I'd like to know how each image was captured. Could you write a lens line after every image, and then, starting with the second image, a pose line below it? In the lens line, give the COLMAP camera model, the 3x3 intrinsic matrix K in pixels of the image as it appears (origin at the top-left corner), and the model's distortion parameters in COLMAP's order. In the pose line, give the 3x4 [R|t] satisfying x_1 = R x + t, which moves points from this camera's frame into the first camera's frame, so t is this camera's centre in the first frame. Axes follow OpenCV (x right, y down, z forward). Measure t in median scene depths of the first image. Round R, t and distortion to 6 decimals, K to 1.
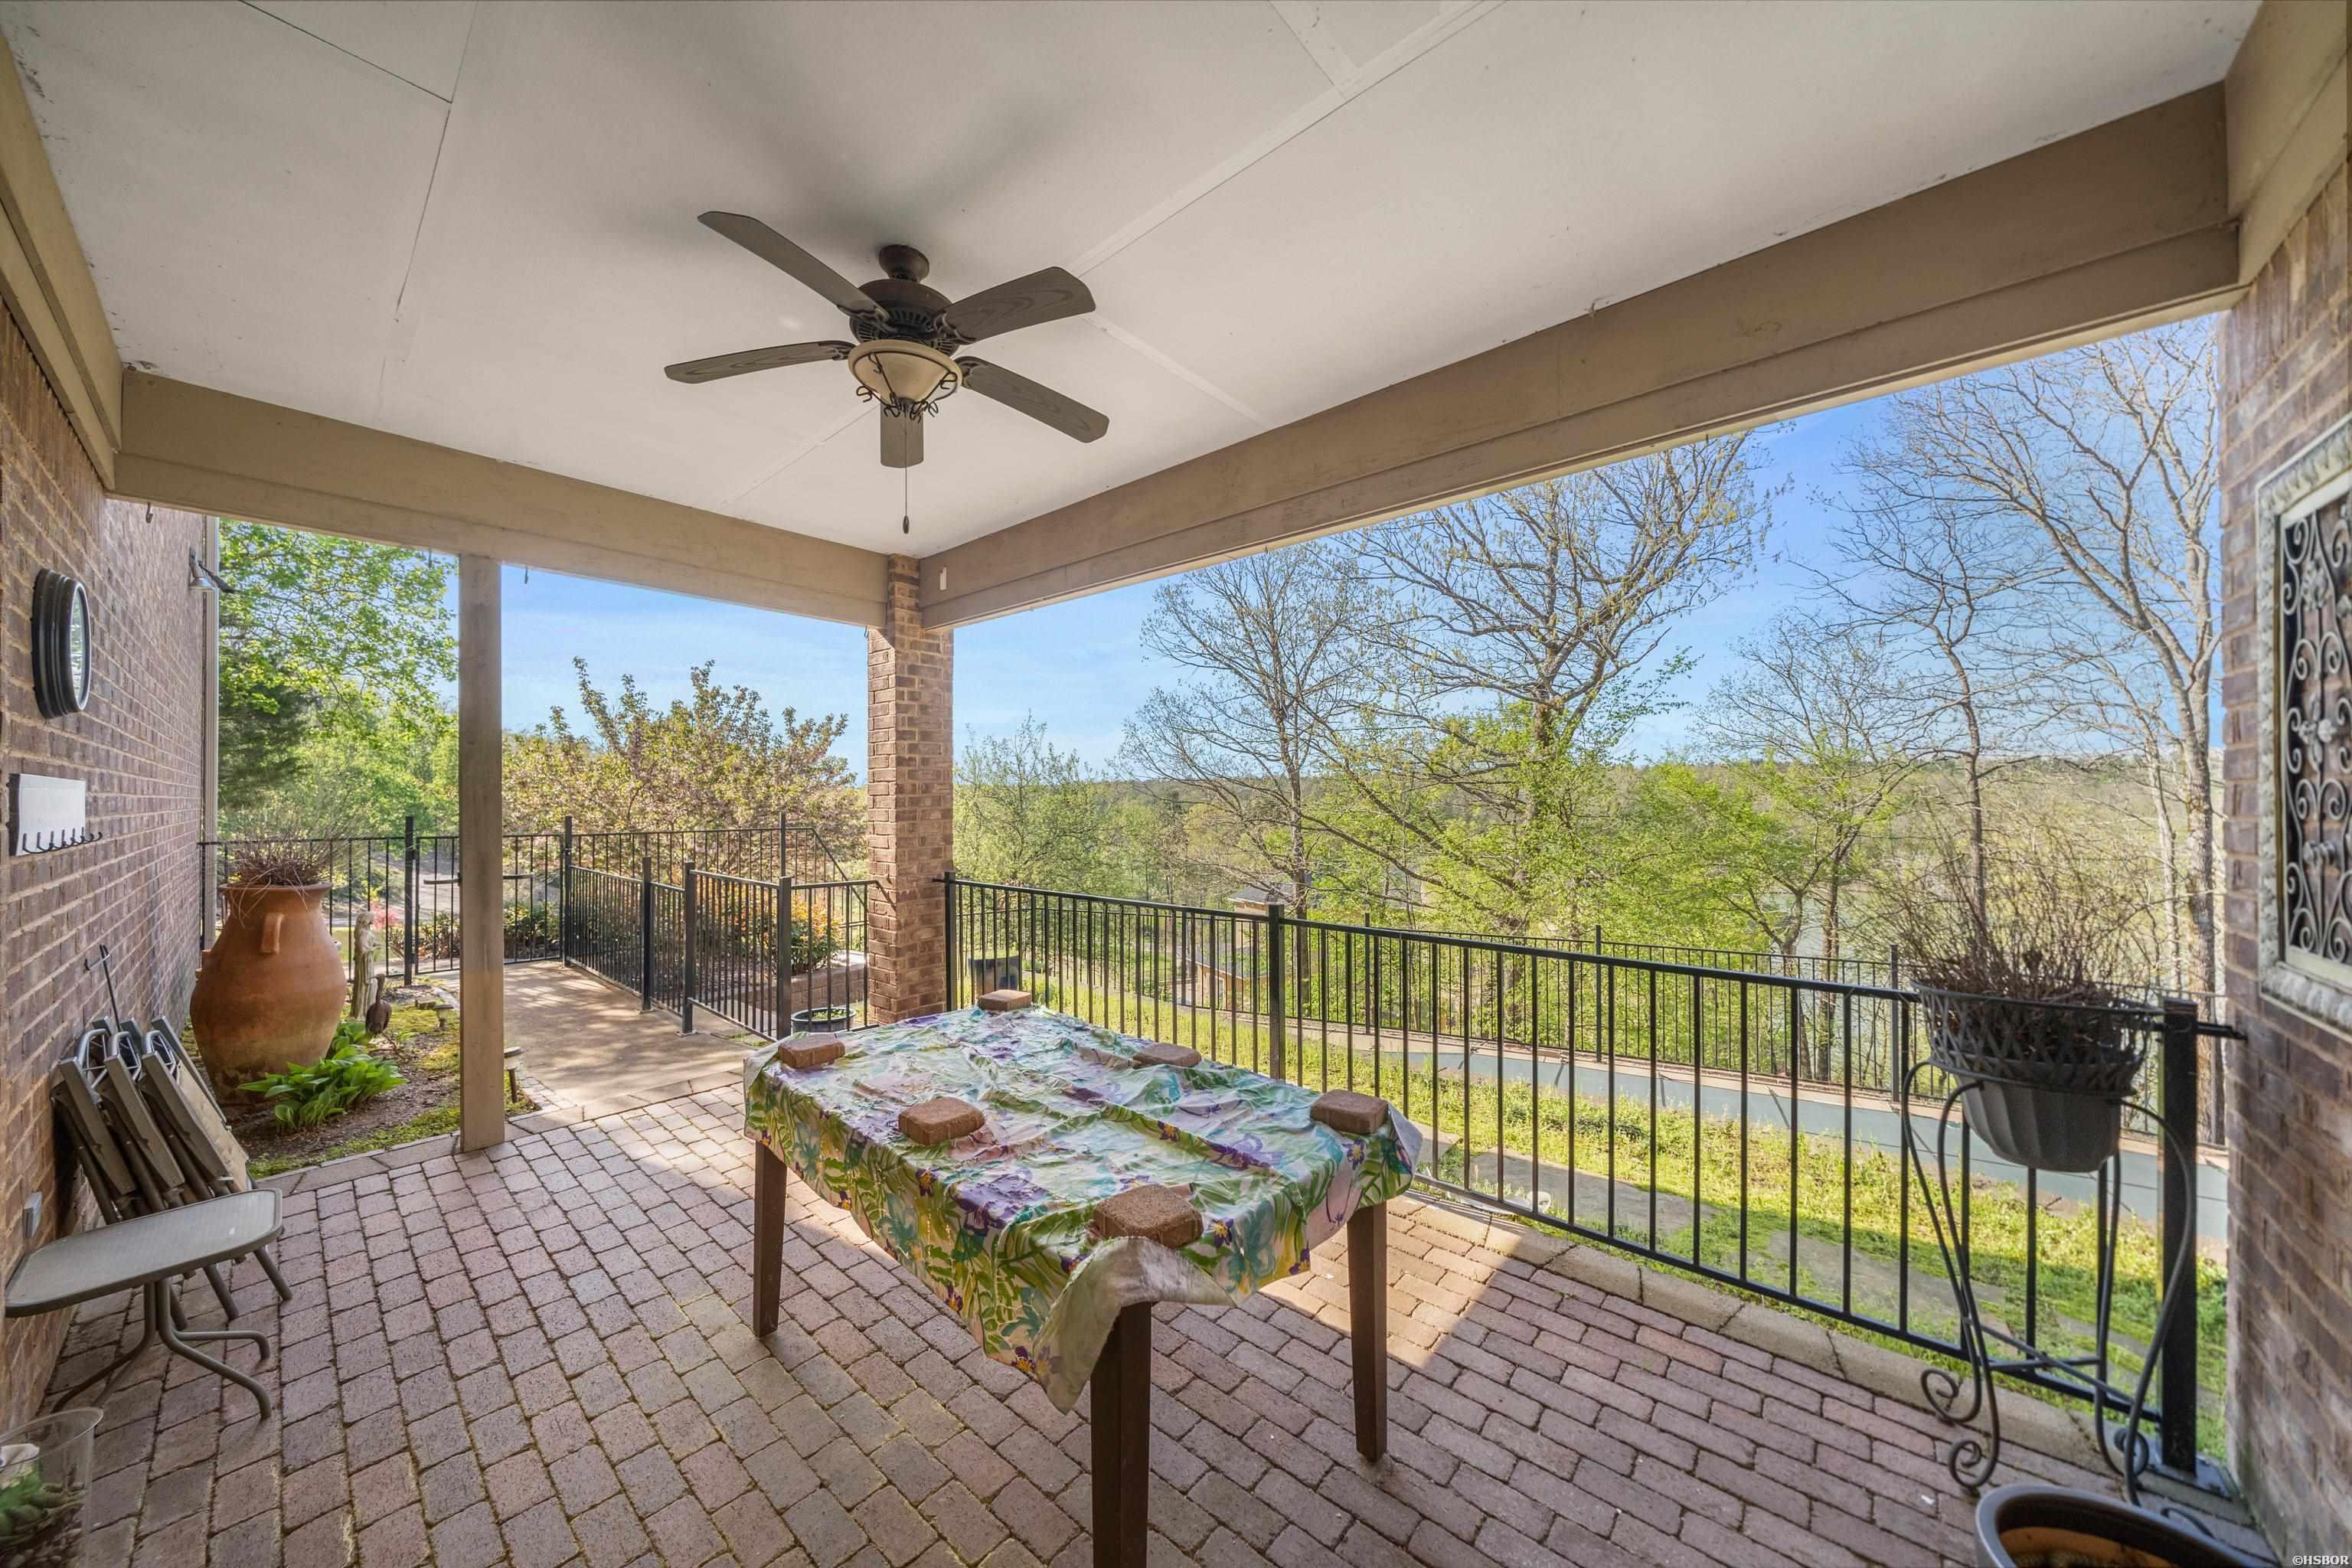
lens RADIAL K [[798.9, 0, 1164.4], [0, 798.9, 795.6], [0, 0, 1]] dist [-0.000272, -0.000019]
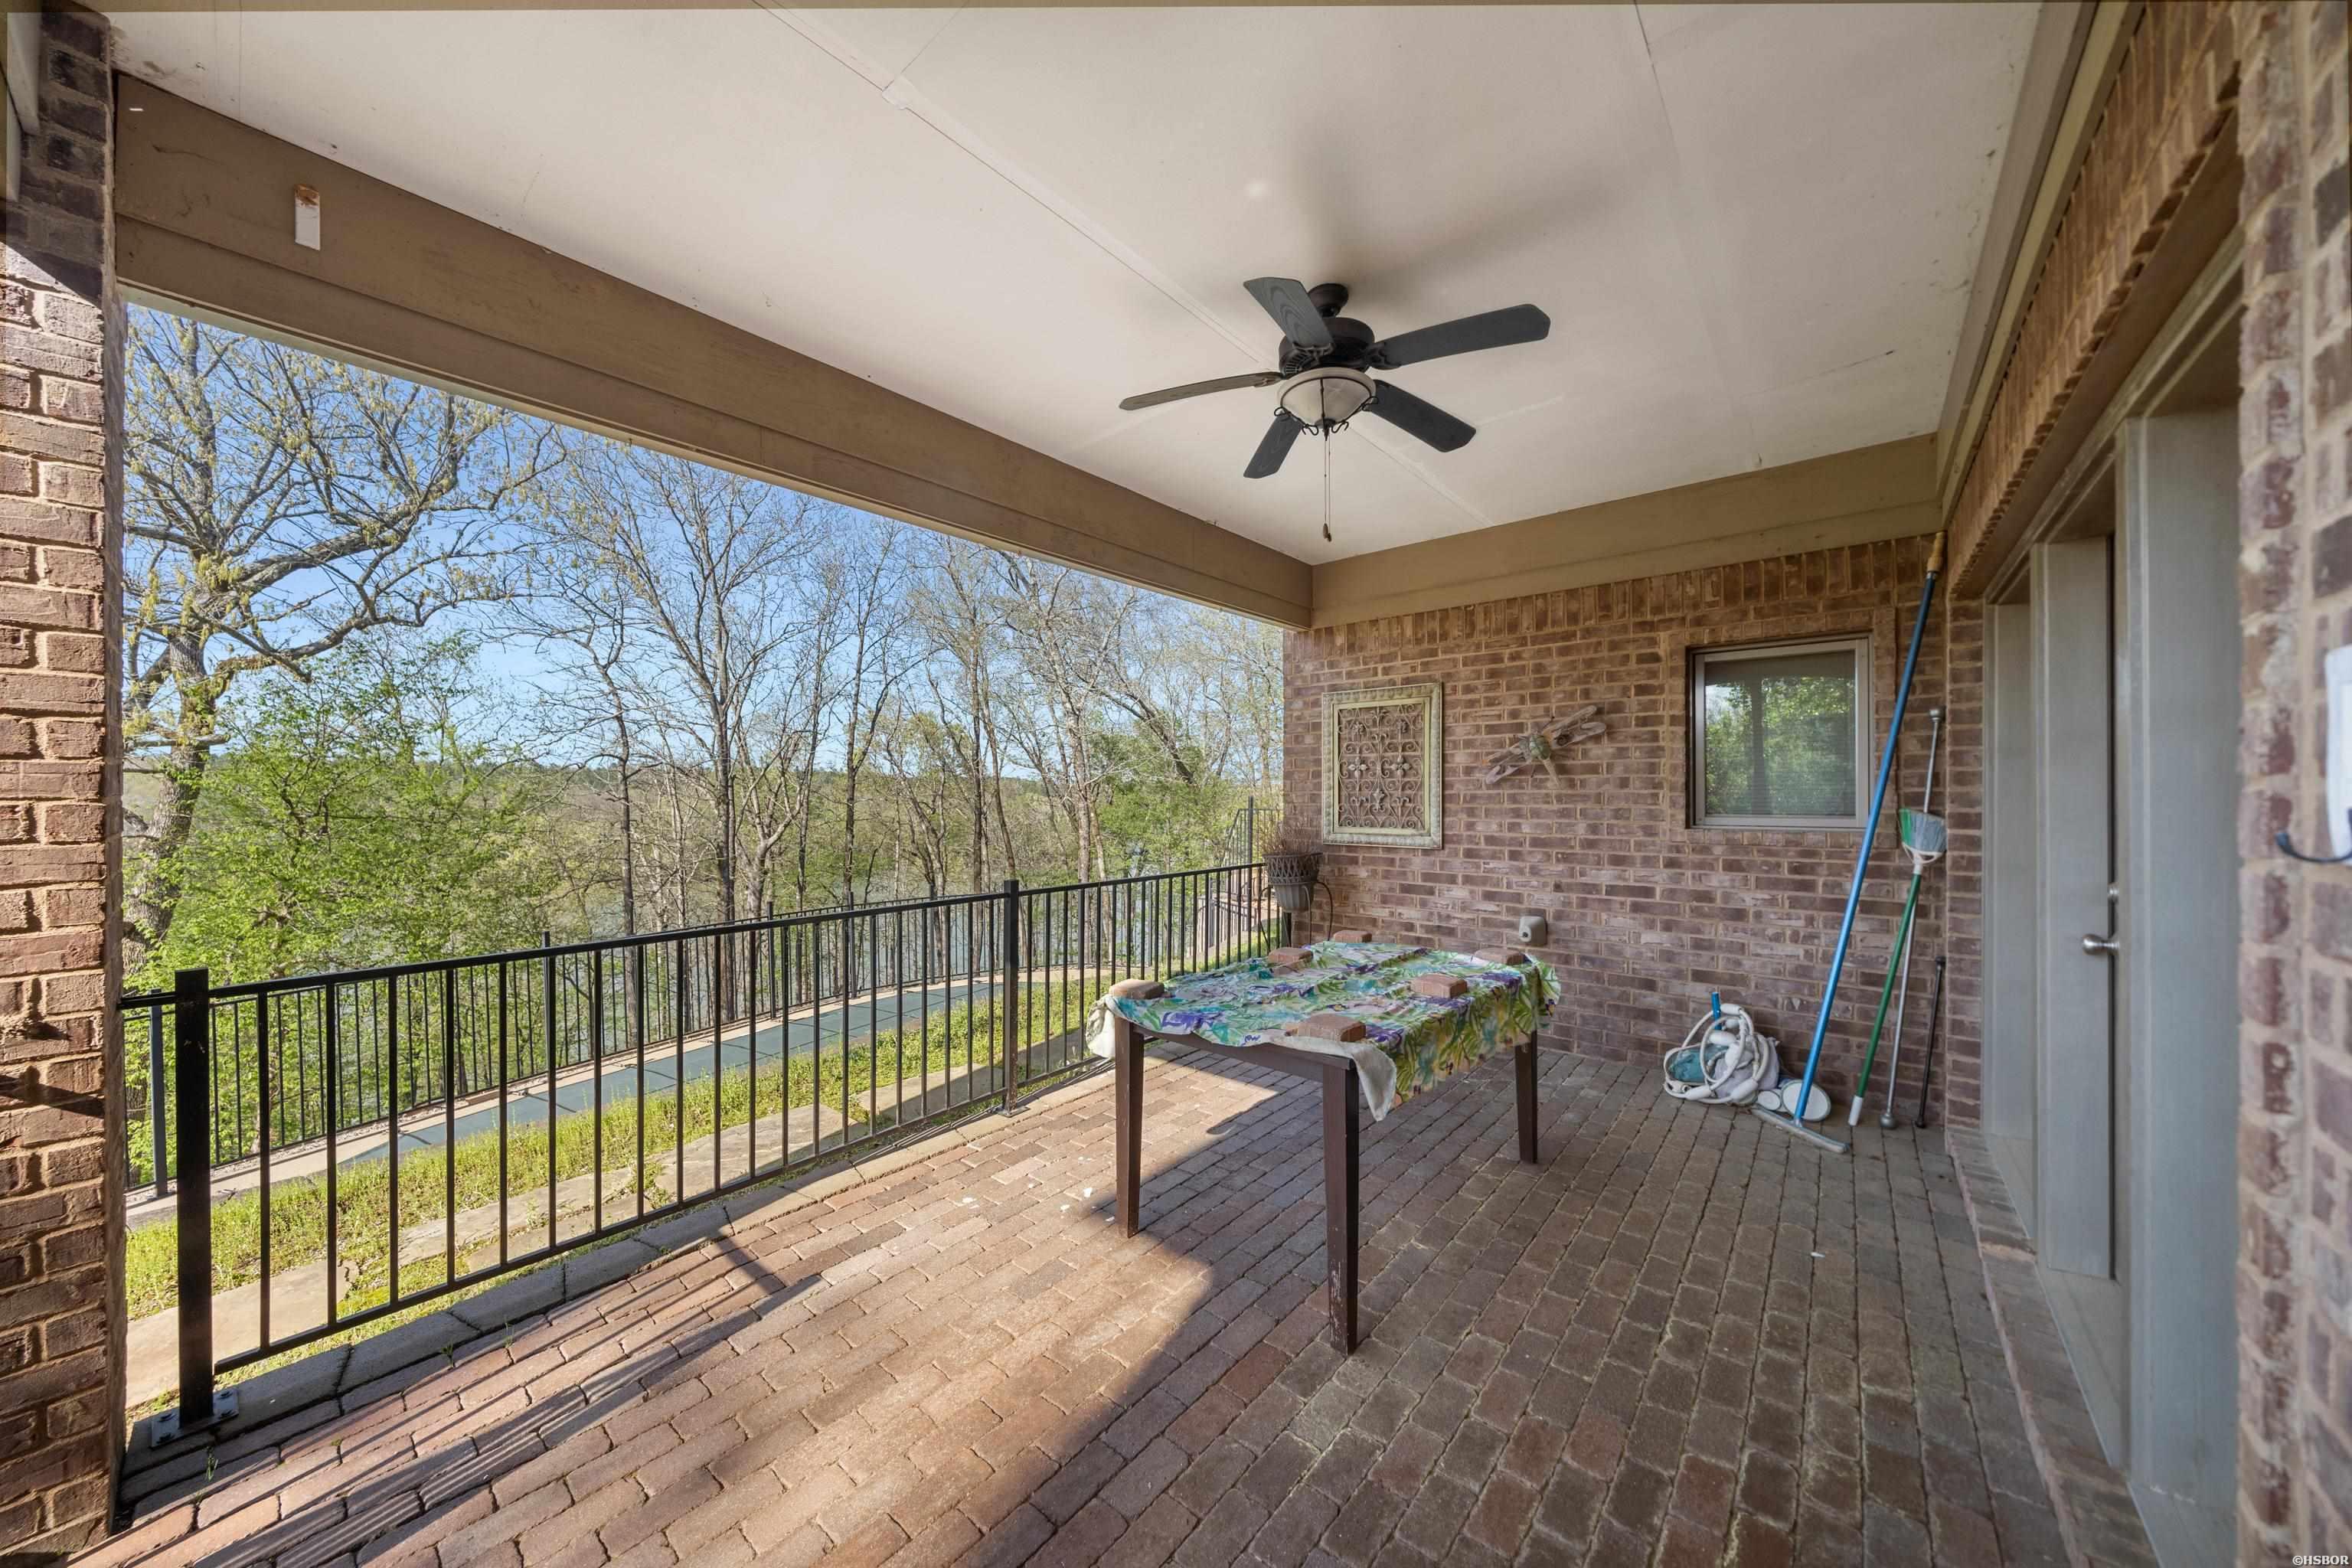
lens RADIAL K [[798.9, 0, 1164.4], [0, 798.9, 795.6], [0, 0, 1]] dist [-0.000272, -0.000019]
pose [[-0.013239, 0.001103, 0.999912, -0.929659], [0.001577, 0.999998, -0.001082, 0.022770], [-0.999911, 0.001563, -0.013241, 0.796873]]
